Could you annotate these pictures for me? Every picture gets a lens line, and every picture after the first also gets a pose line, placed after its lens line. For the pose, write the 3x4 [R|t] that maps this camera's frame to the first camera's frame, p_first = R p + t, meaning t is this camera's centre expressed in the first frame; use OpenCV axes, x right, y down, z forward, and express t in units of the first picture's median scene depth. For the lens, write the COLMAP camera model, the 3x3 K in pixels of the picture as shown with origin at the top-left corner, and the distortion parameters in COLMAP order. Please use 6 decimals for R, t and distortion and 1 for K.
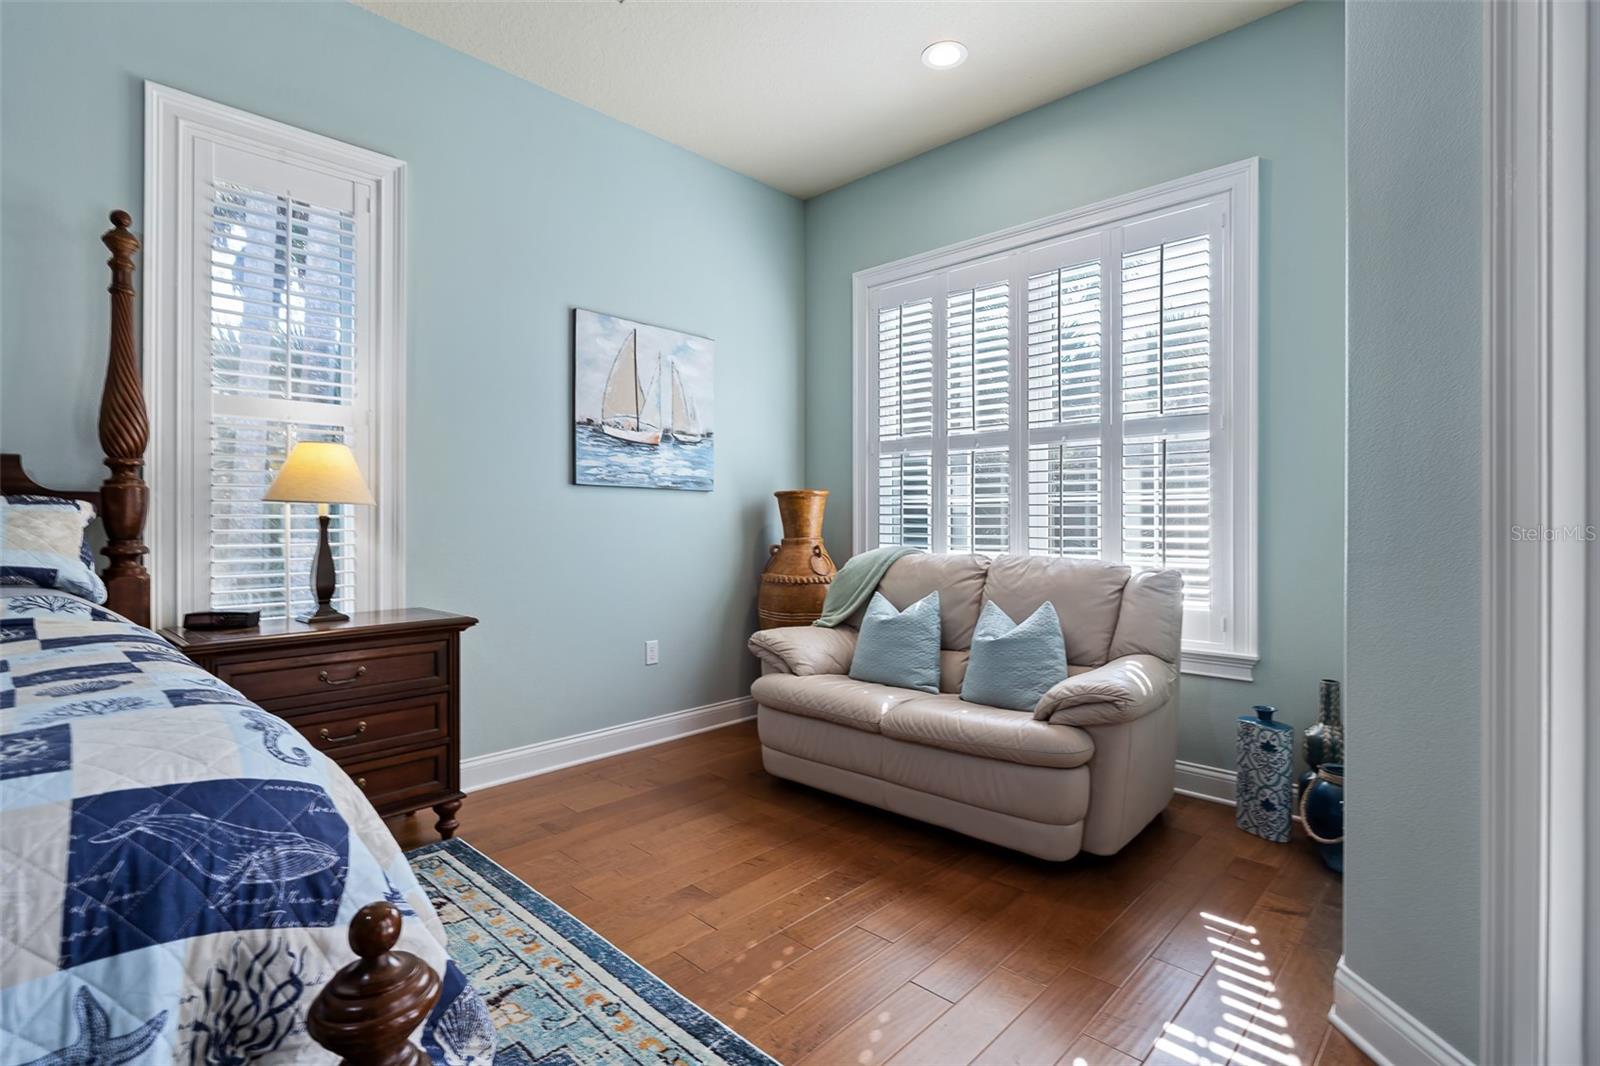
lens RADIAL K [[763.2, 0, 799.8], [0, 763.2, 517.9], [0, 0, 1]] dist [-0.005758, -0.000232]
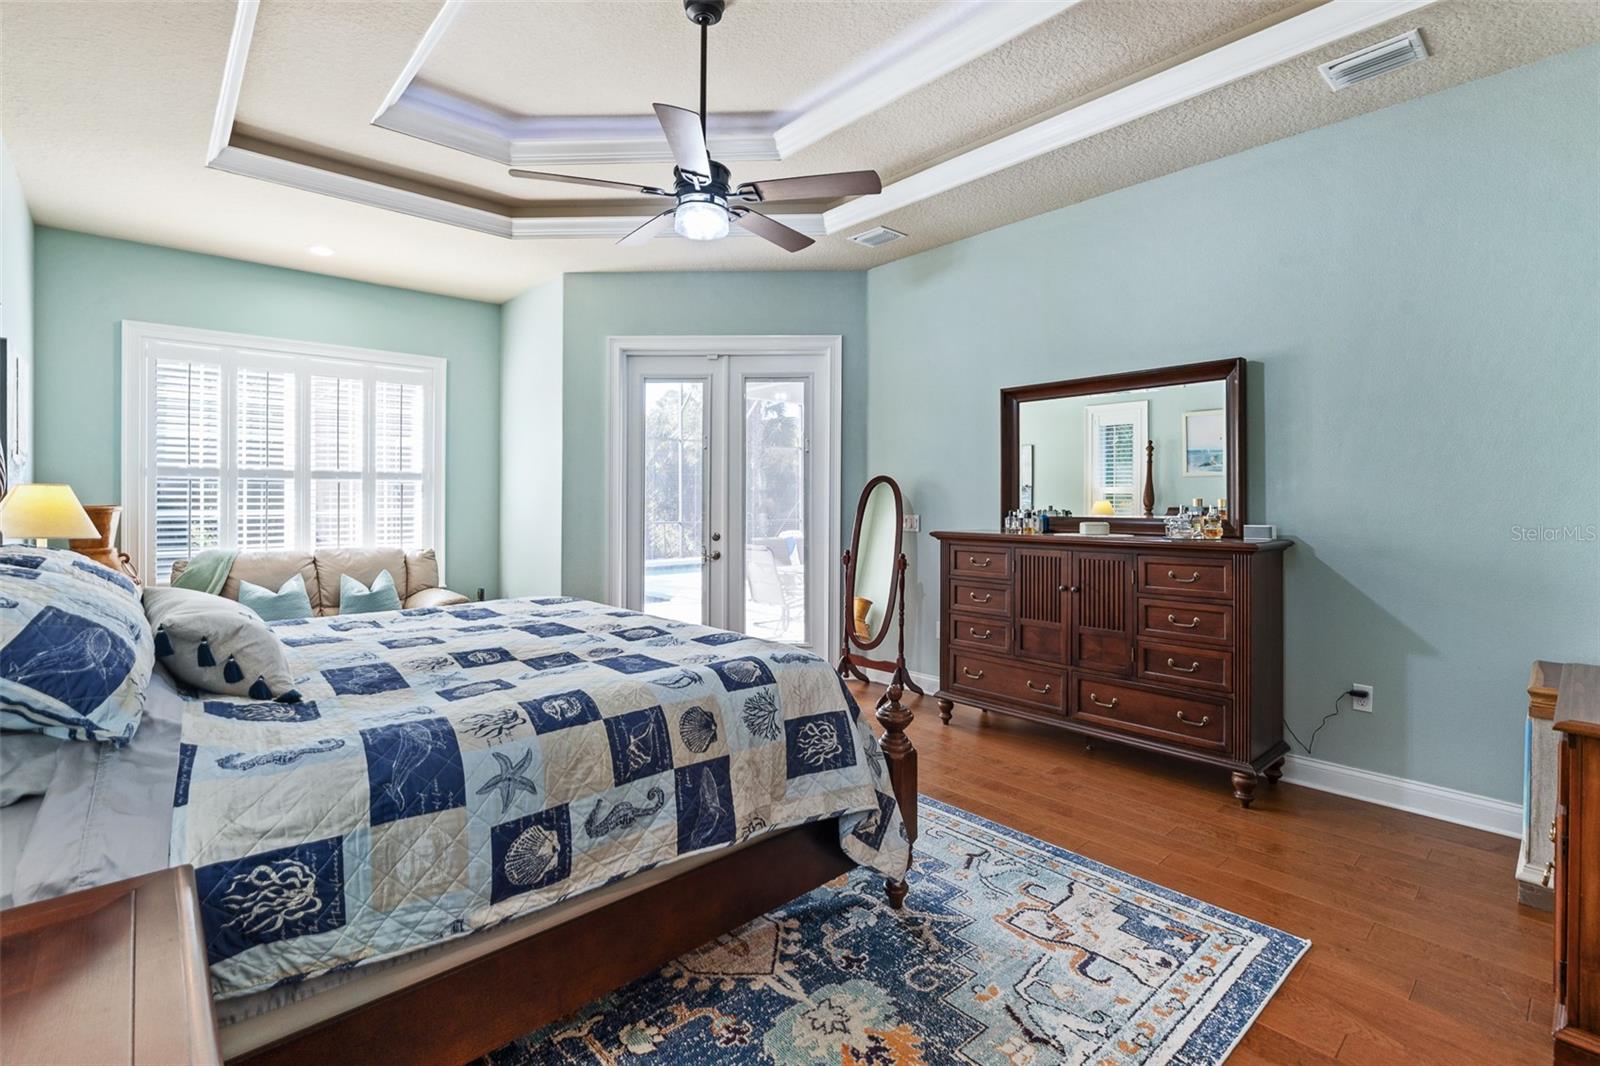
lens RADIAL K [[724.1, 0, 801.2], [0, 724.1, 495.9], [0, 0, 1]] dist [-0.006816, 0.003495]
pose [[0.078914, 0.006199, 0.996862, -1.201702], [-0.003541, 0.999976, -0.005938, -0.059521], [-0.996875, -0.003061, 0.078934, -0.160811]]
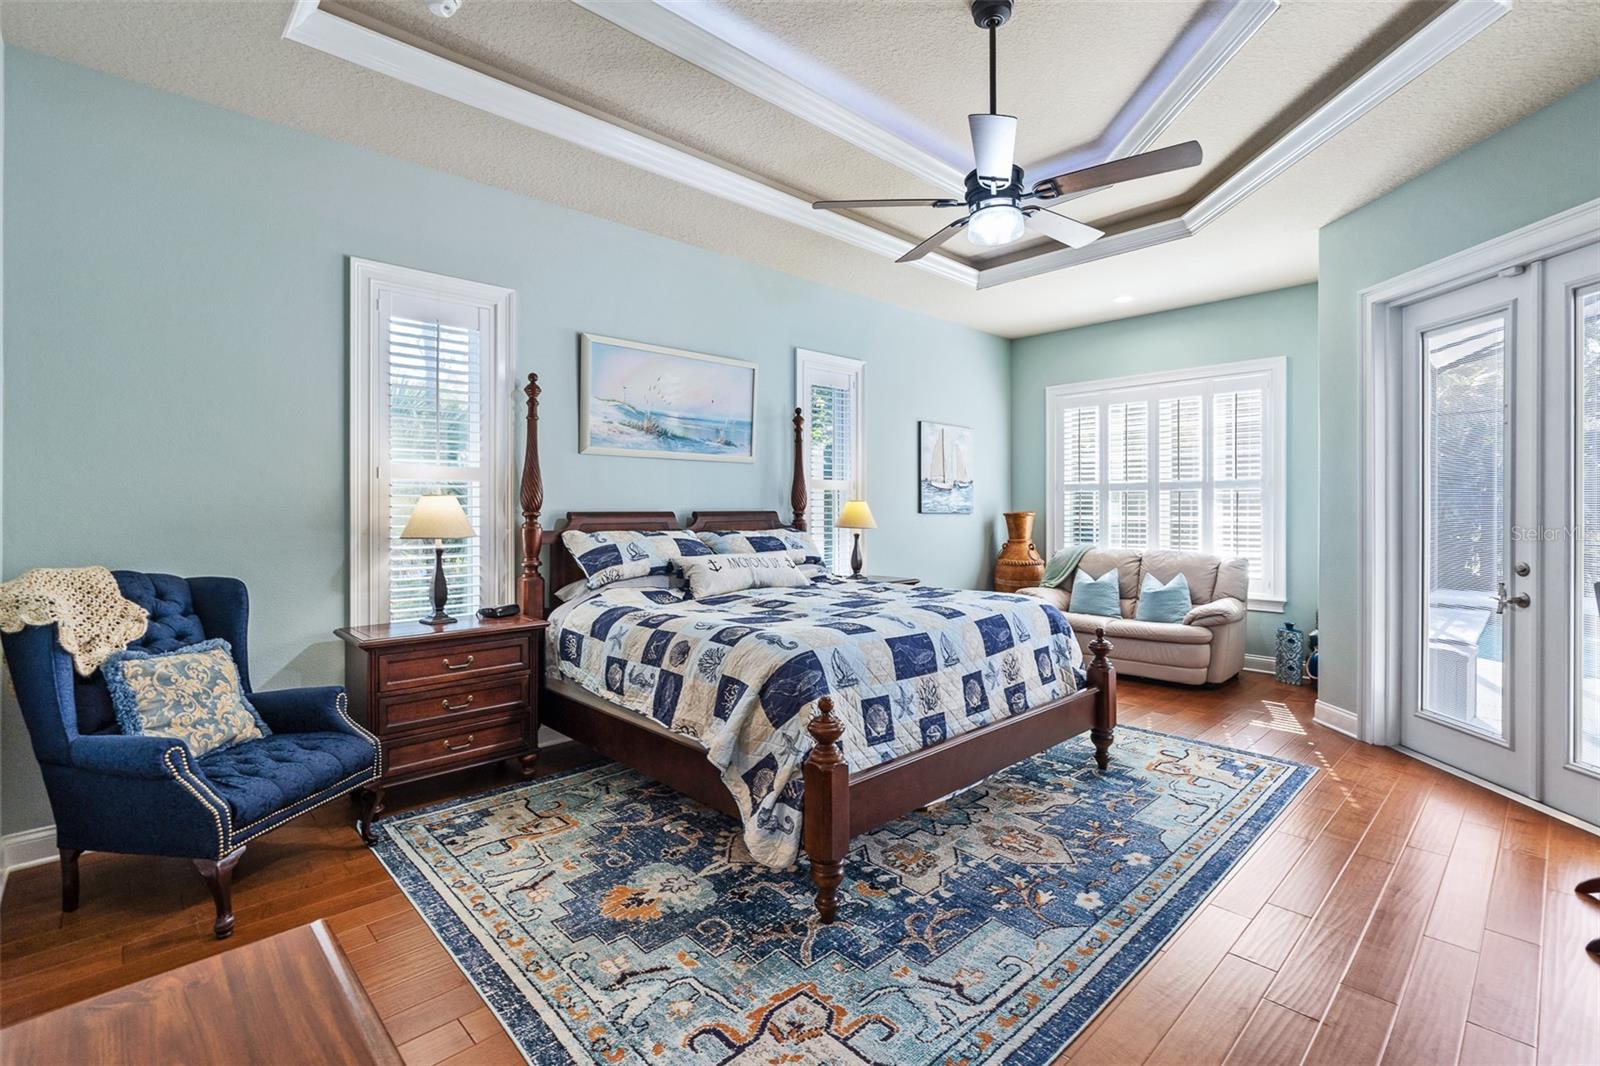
lens RADIAL K [[724.1, 0, 800.2], [0, 724.1, 505.9], [0, 0, 1]] dist [-0.006816, 0.003495]
pose [[0.998767, -0.000893, -0.049644, -0.516543], [0.000887, 1.000000, -0.000141, -0.062250], [0.049644, 0.000097, 0.998767, -0.855771]]
